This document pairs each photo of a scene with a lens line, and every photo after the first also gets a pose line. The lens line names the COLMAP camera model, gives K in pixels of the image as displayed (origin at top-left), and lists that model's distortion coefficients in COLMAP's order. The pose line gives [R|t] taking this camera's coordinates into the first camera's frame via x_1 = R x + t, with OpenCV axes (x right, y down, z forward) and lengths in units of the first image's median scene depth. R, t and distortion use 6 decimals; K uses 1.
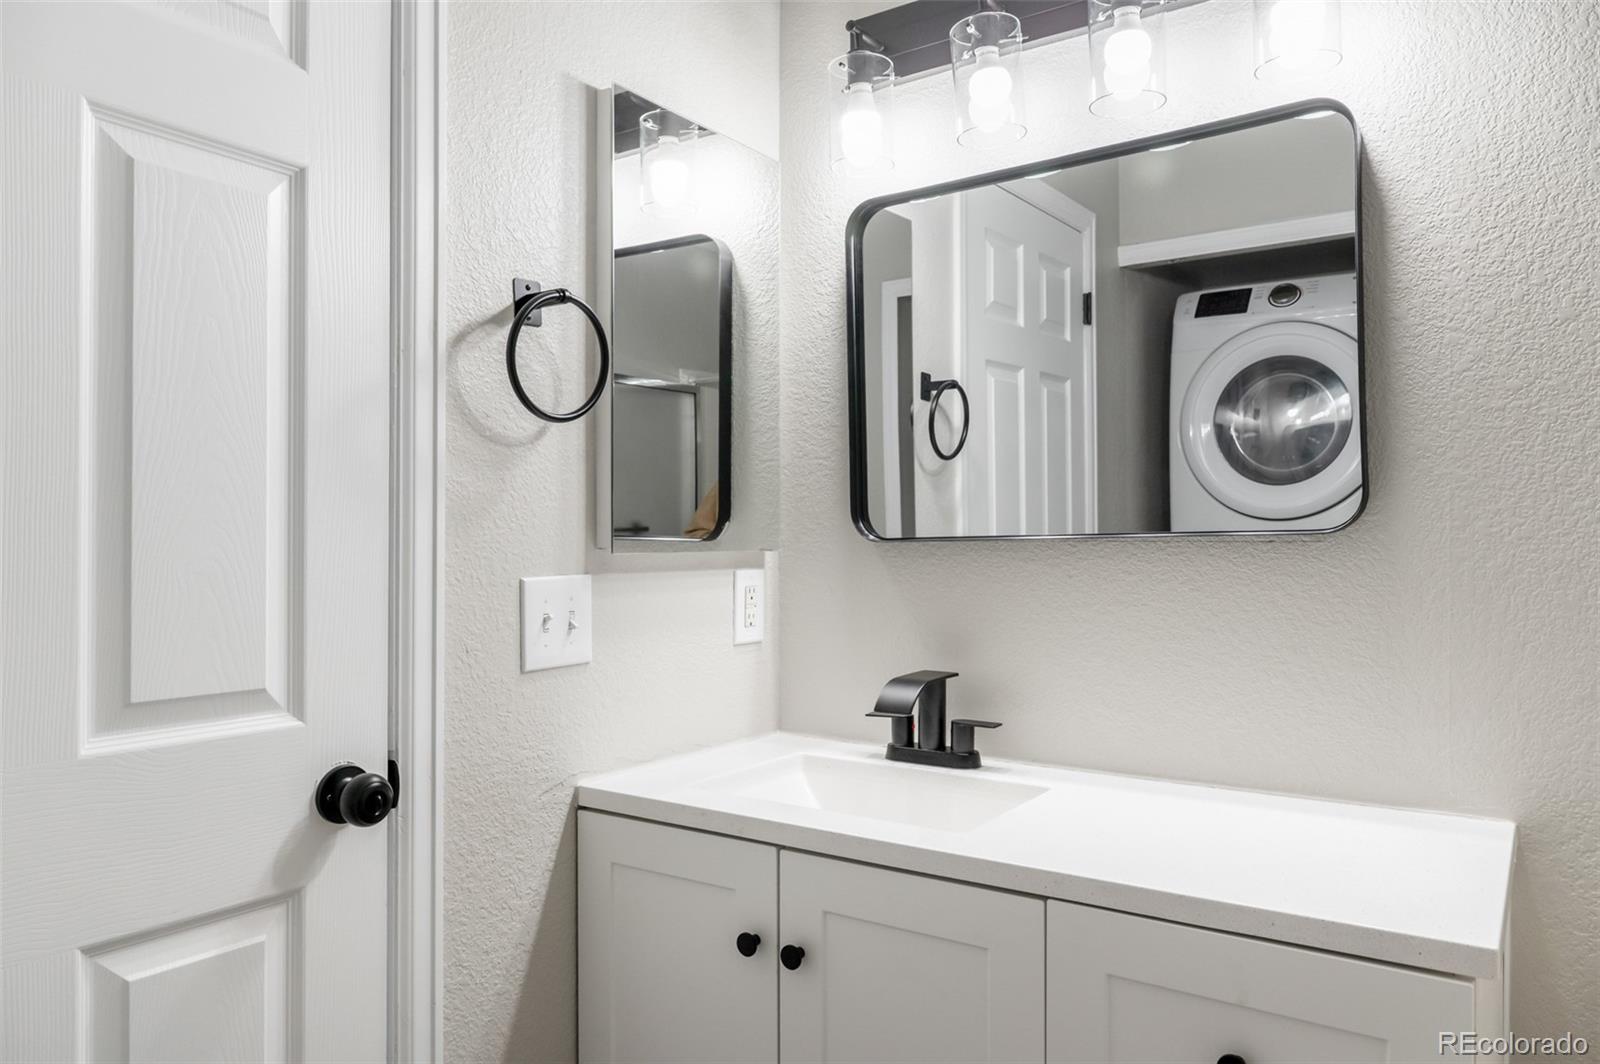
lens RADIAL K [[1090.3, 0, 800.0], [0, 1090.3, 532.0], [0, 0, 1]] dist [0.001420, -0.000749]
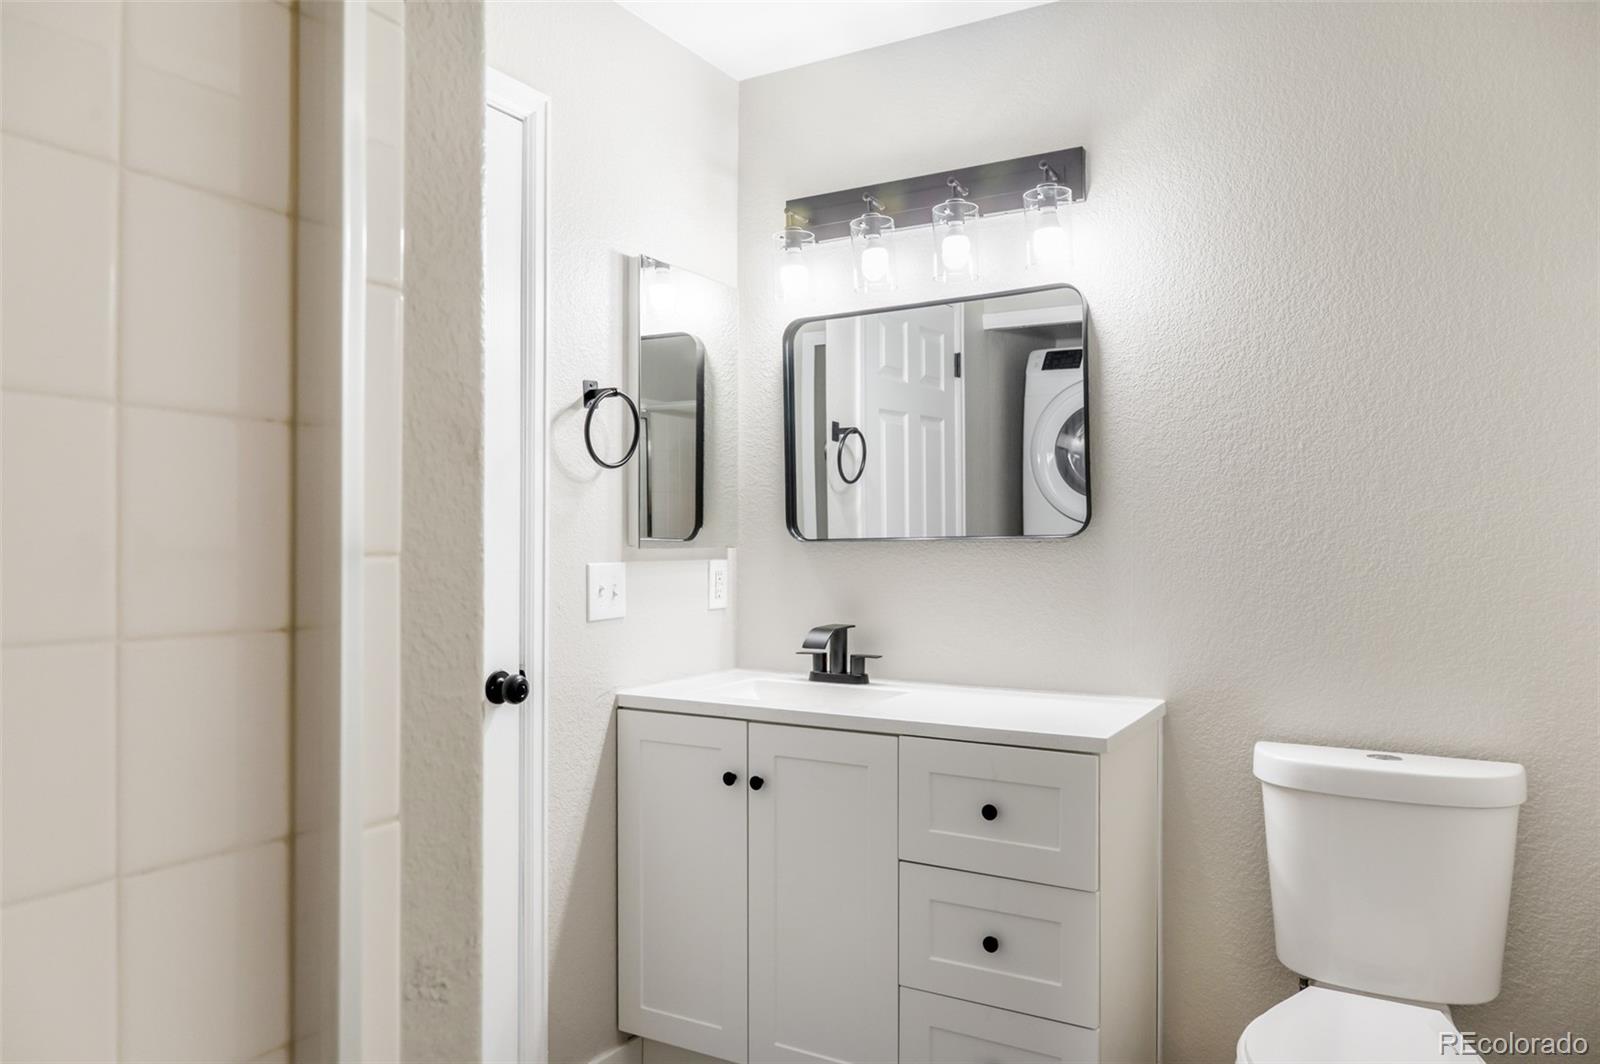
lens RADIAL K [[1090.3, 0, 800.0], [0, 1090.3, 532.0], [0, 0, 1]] dist [0.001420, -0.000749]
pose [[0.996823, 0.001997, 0.079620, -0.054181], [-0.002044, 0.999998, 0.000511, -0.005193], [-0.079619, -0.000672, 0.996825, -0.512014]]
